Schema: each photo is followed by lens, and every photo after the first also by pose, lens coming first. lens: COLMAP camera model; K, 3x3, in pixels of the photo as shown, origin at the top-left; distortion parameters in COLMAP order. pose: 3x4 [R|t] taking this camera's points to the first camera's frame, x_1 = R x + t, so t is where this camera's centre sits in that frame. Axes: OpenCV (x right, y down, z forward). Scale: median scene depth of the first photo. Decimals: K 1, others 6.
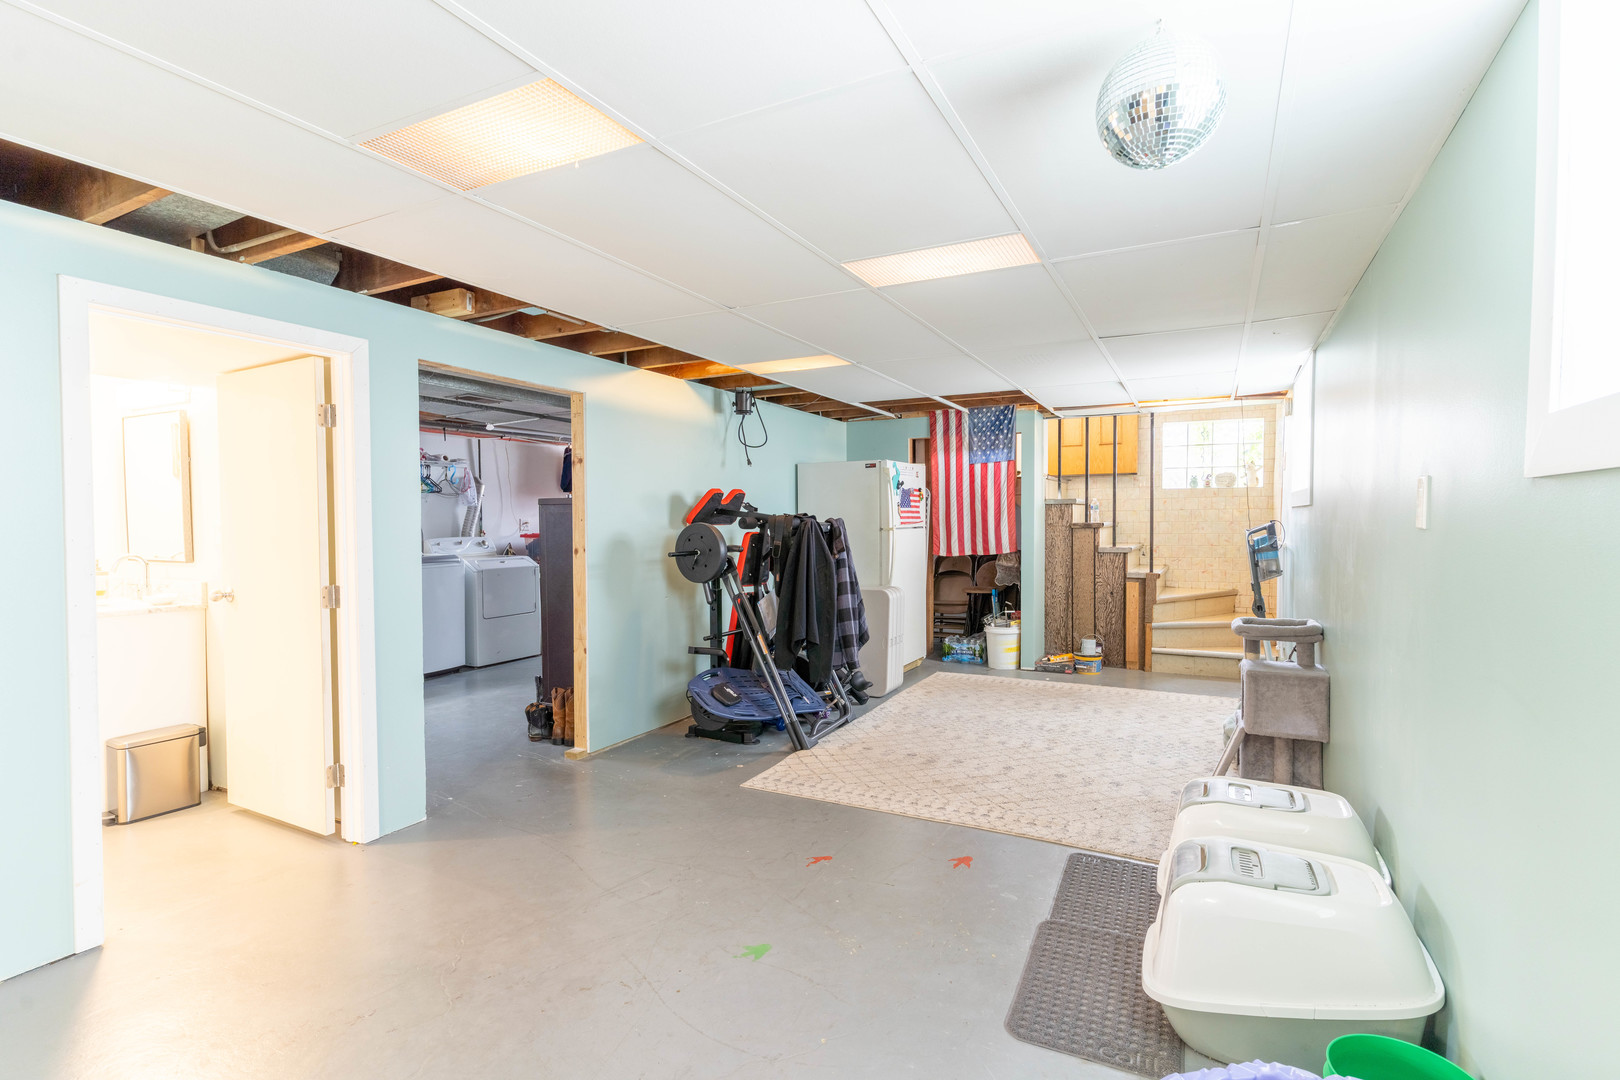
lens RADIAL K [[785.4, 0, 810.0], [0, 785.4, 540.0], [0, 0, 1]] dist [0.001362, 0.000197]
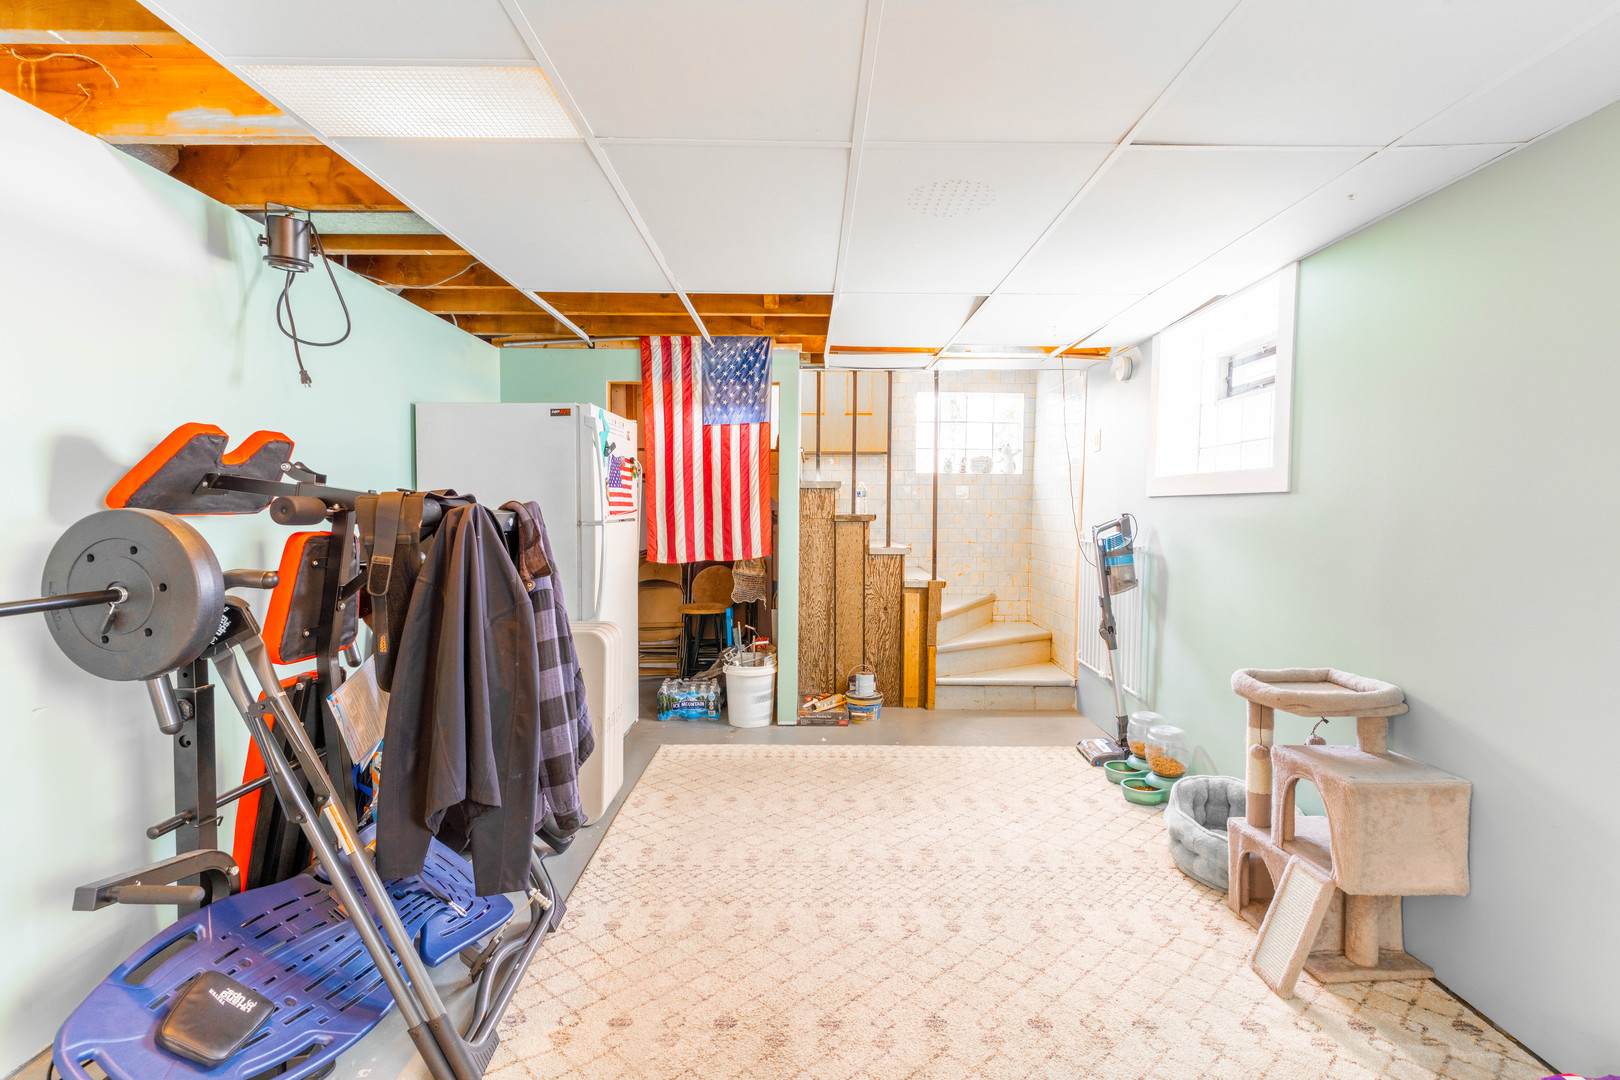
lens RADIAL K [[774.8, 0, 810.0], [0, 774.8, 540.0], [0, 0, 1]] dist [0.001215, -0.000369]
pose [[0.887898, -0.007738, 0.459975, -0.025244], [0.001420, 0.999900, 0.014080, -0.010326], [-0.460038, -0.011848, 0.887820, 0.470483]]
